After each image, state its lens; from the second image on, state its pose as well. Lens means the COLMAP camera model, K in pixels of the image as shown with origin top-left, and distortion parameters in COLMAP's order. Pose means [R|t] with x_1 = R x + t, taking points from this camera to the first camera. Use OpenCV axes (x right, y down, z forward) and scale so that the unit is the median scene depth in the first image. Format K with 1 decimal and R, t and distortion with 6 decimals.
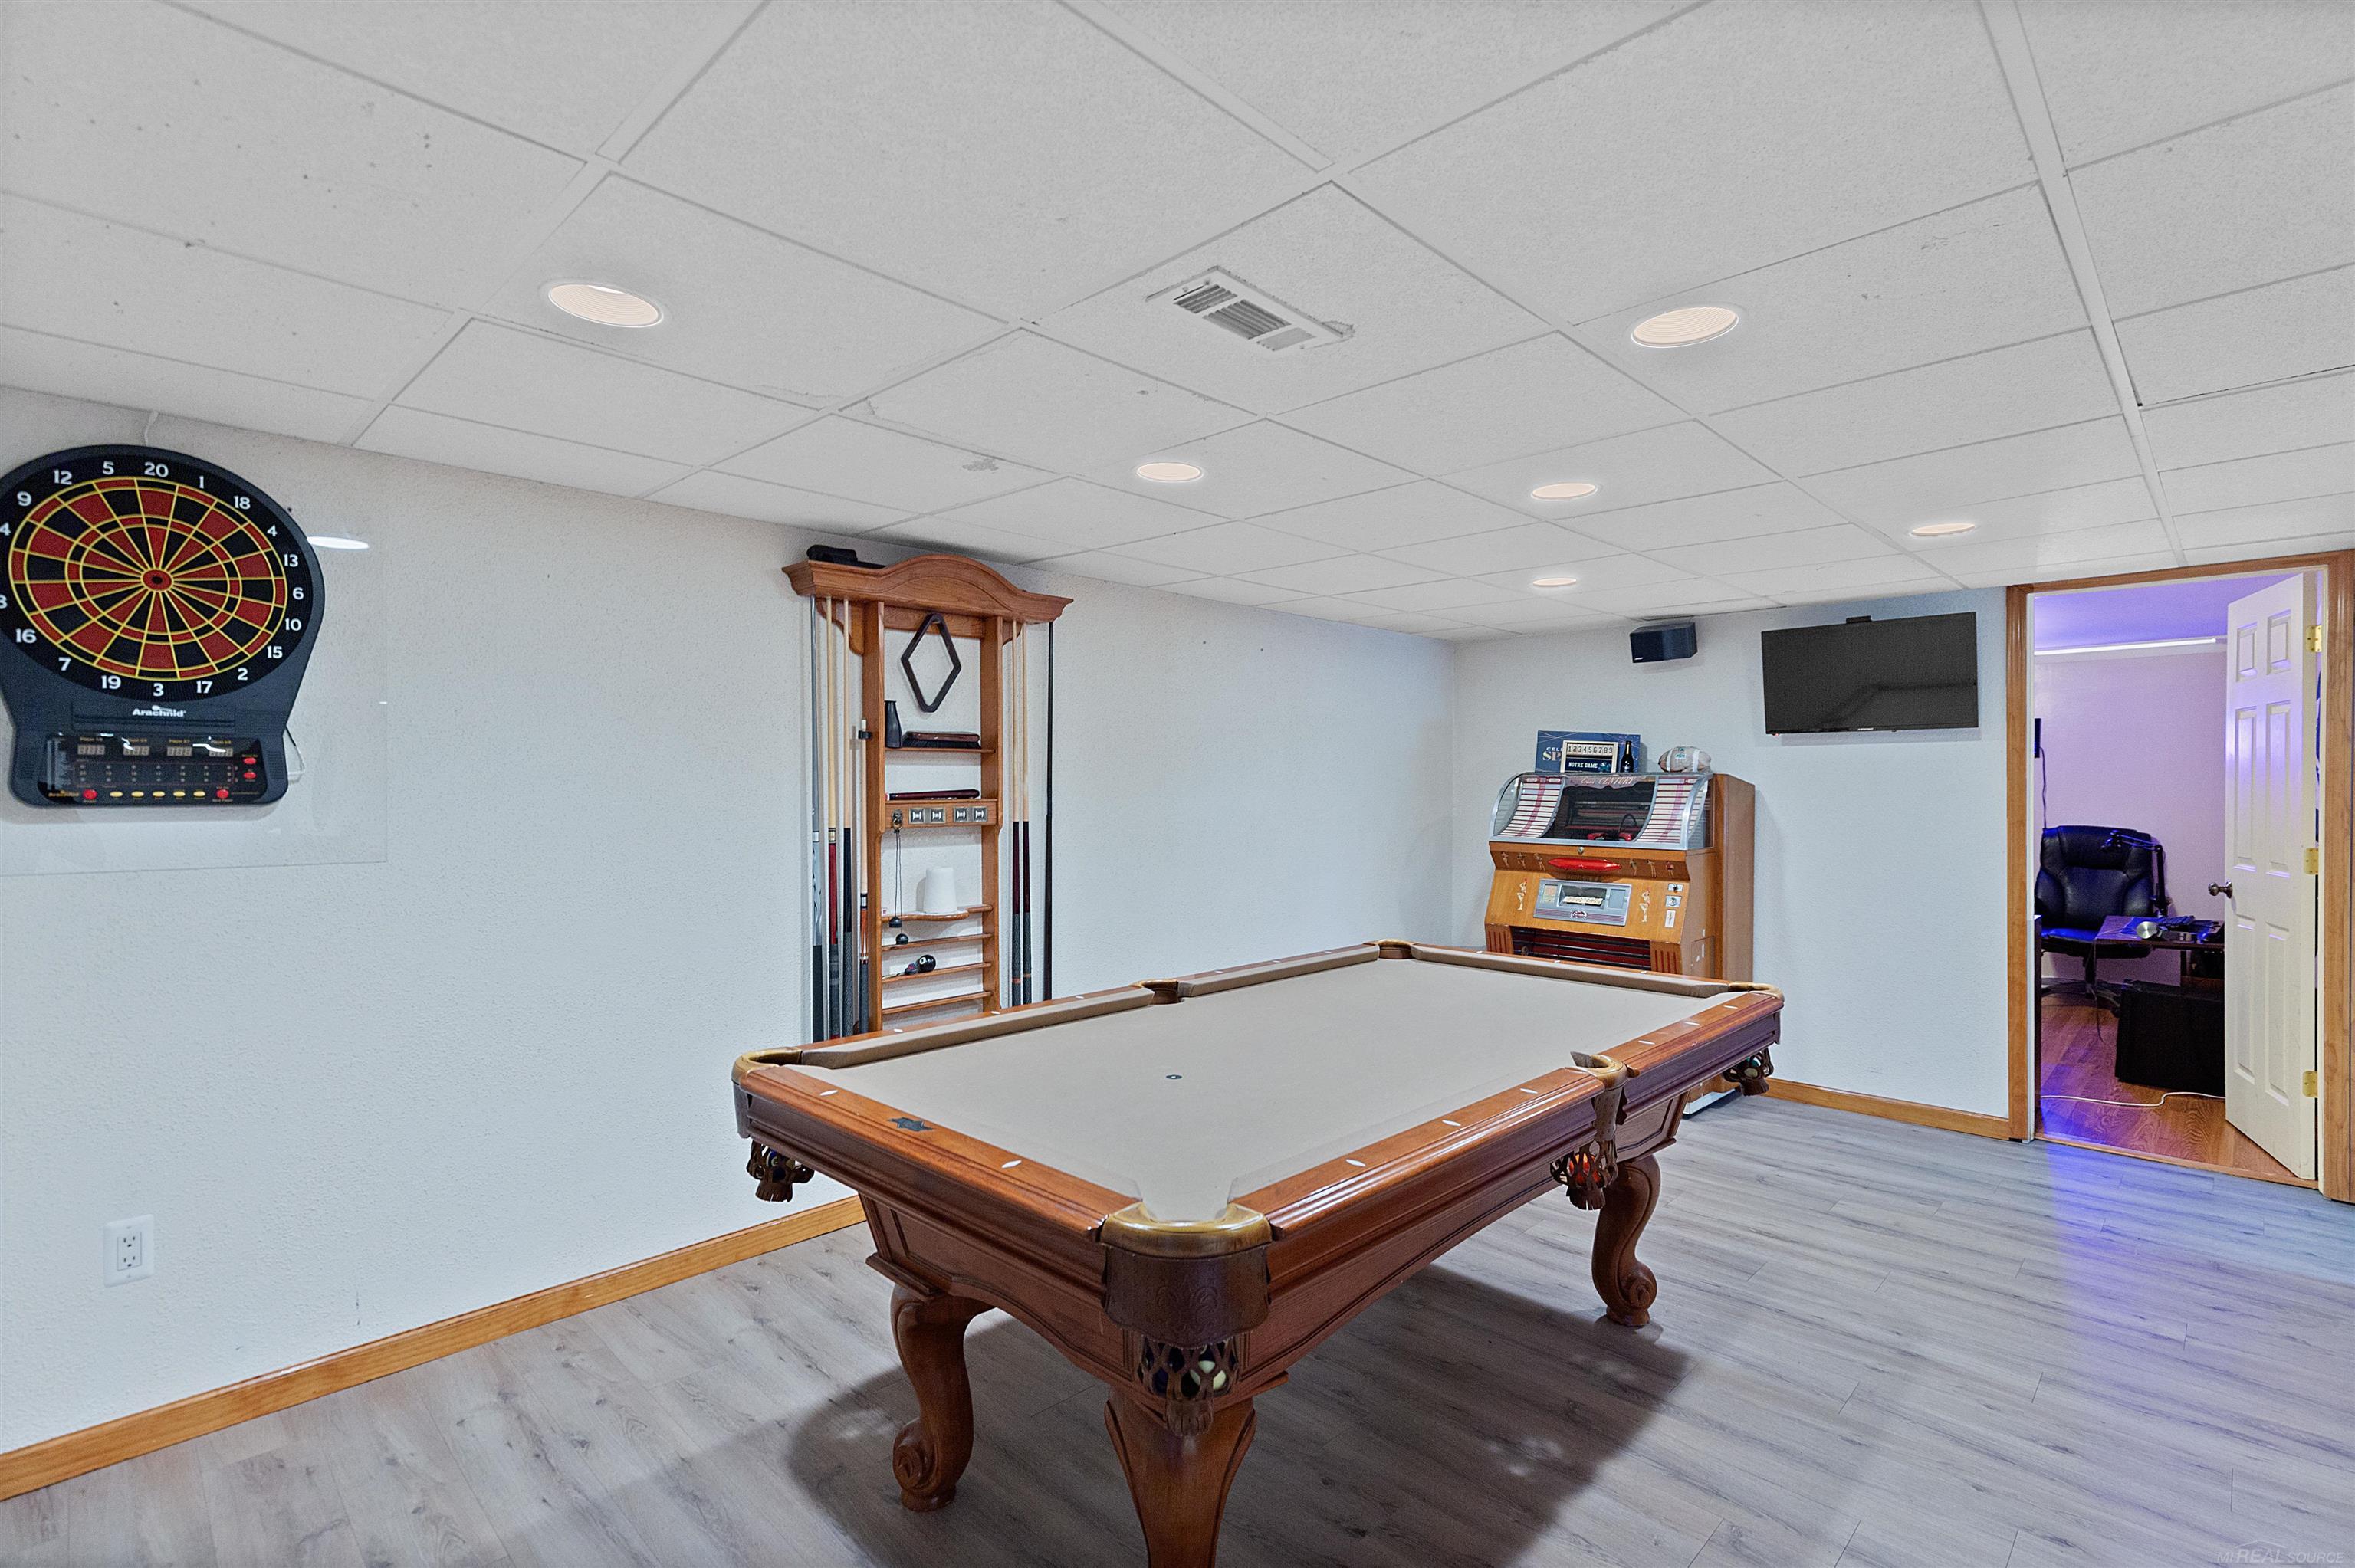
lens RADIAL K [[1092.7, 0, 1186.0], [0, 1092.7, 795.2], [0, 0, 1]] dist [0.011769, -0.000393]
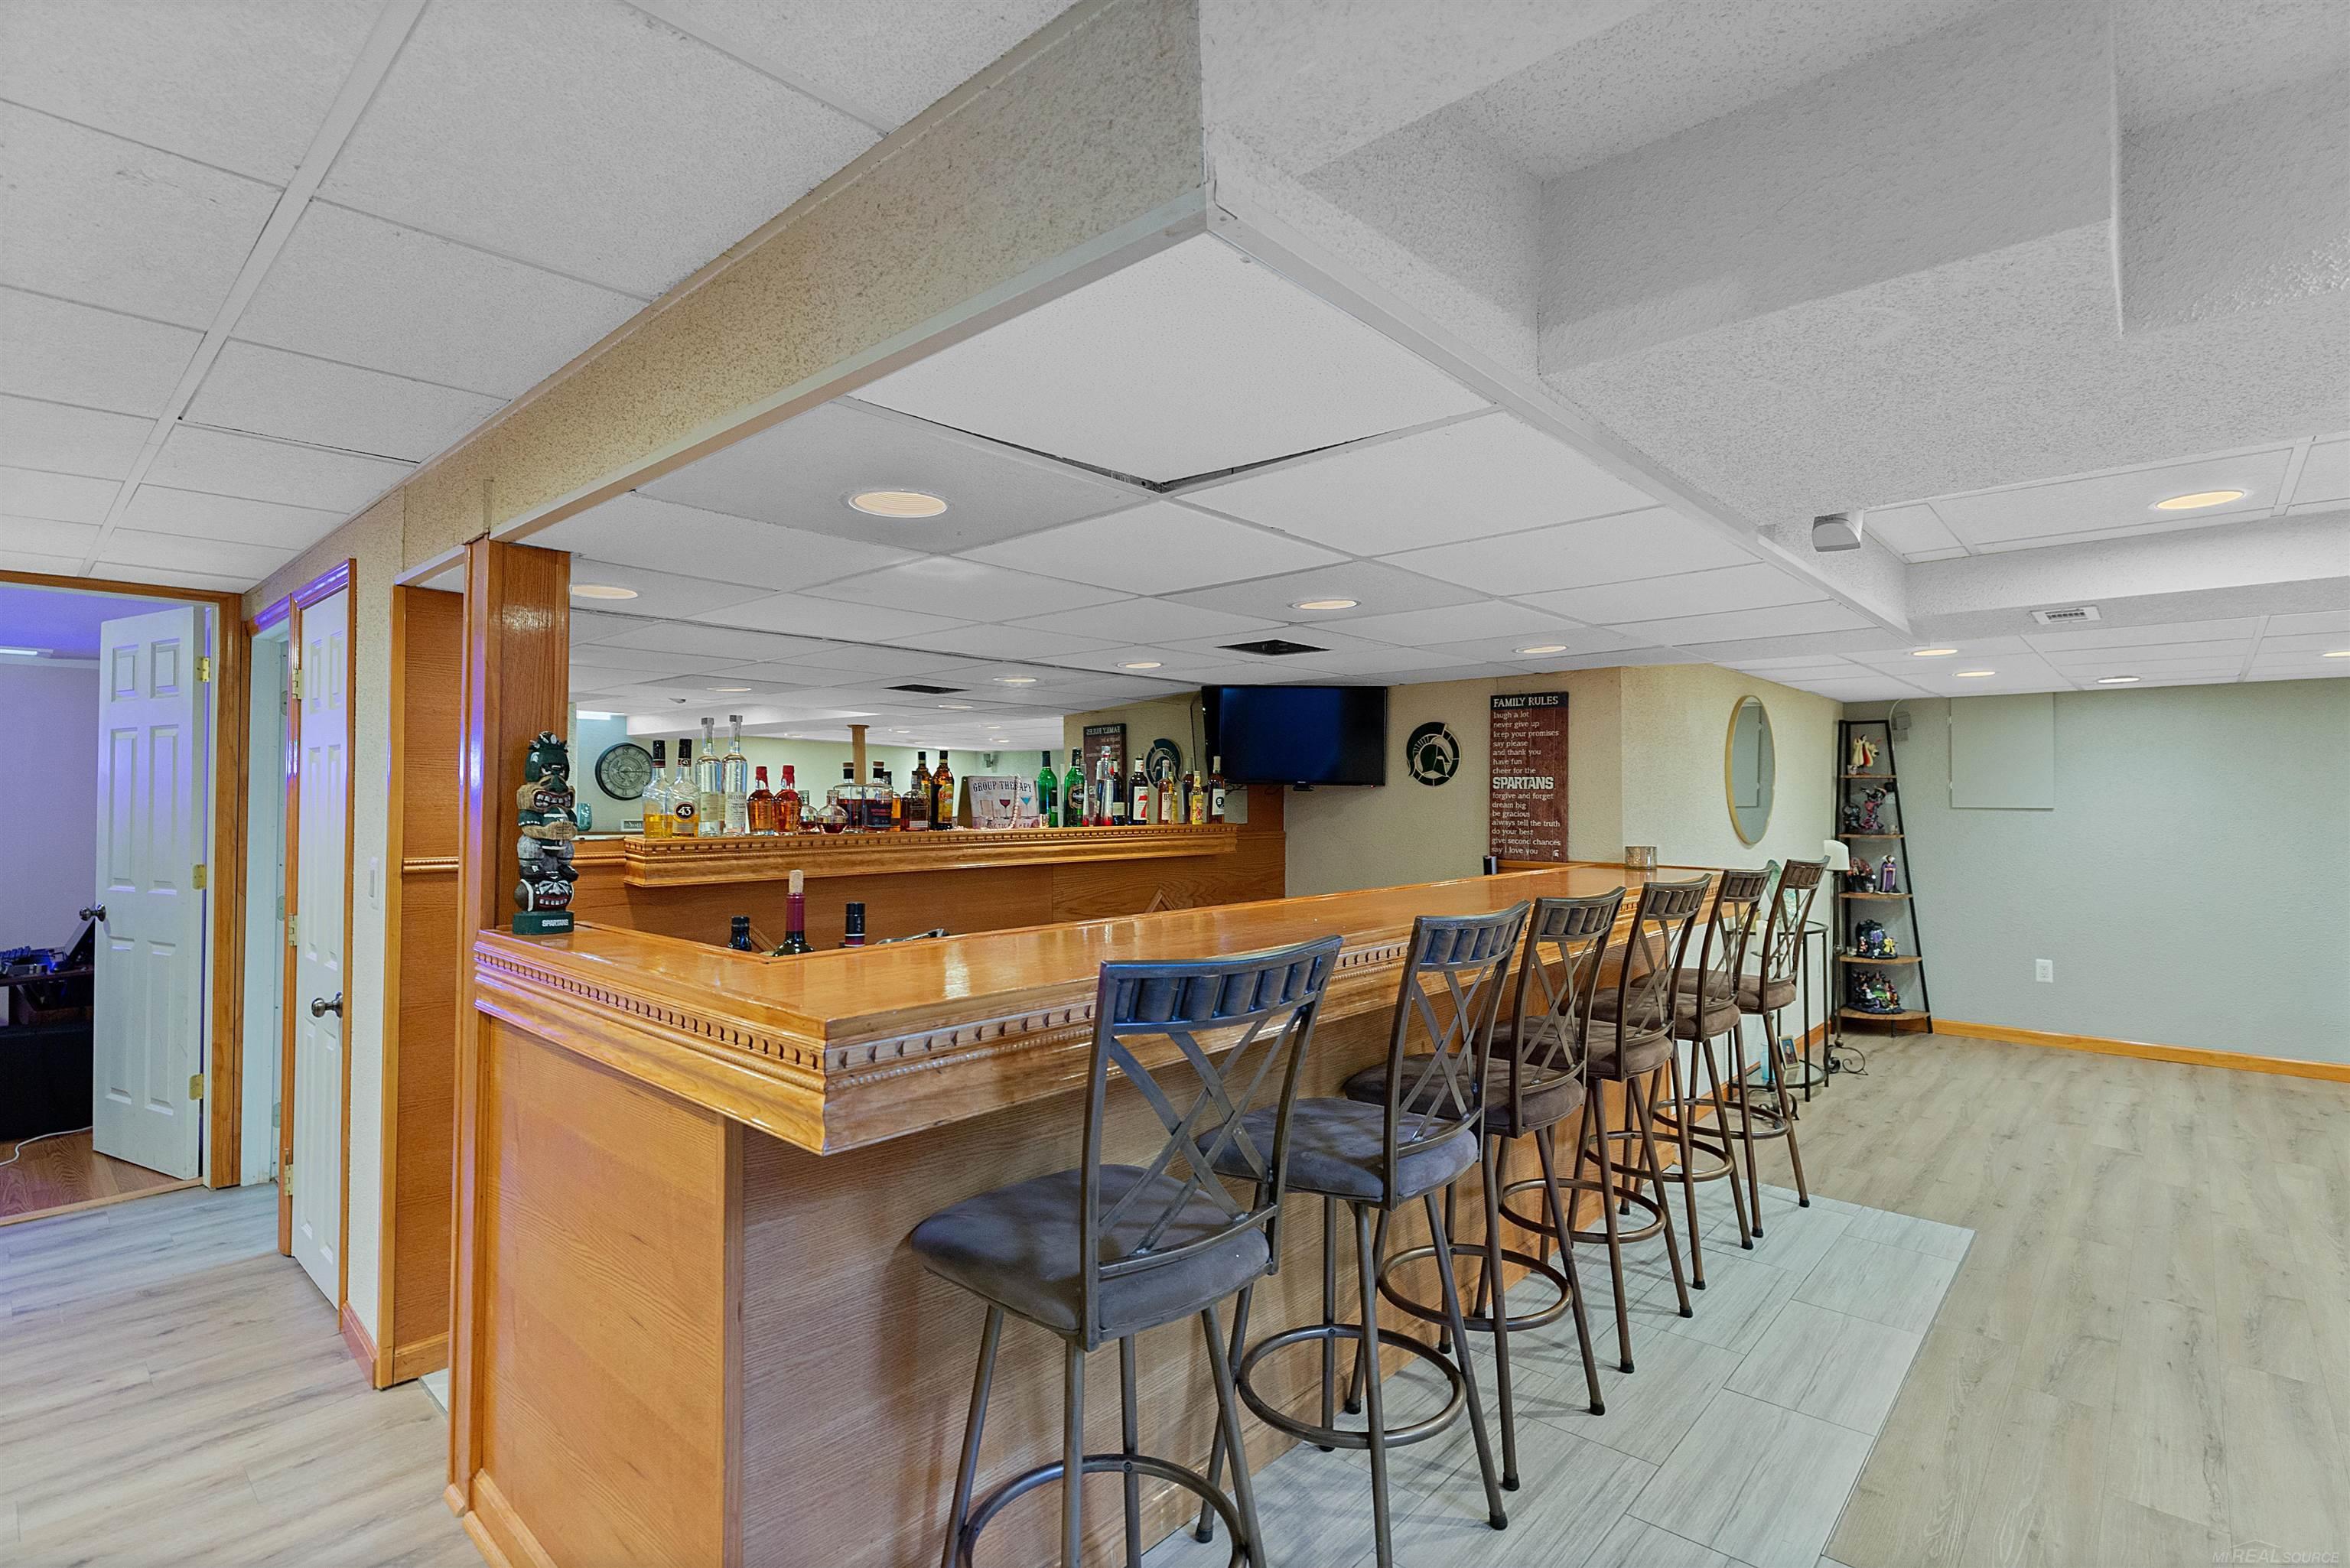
lens RADIAL K [[1090.5, 0, 1174.4], [0, 1090.5, 779.9], [0, 0, 1]] dist [0.011769, -0.000393]
pose [[-0.026742, 0.019813, 0.999446, -0.070088], [0.011307, 0.999746, -0.019517, -0.002691], [-0.999578, 0.010779, -0.026959, 0.082825]]
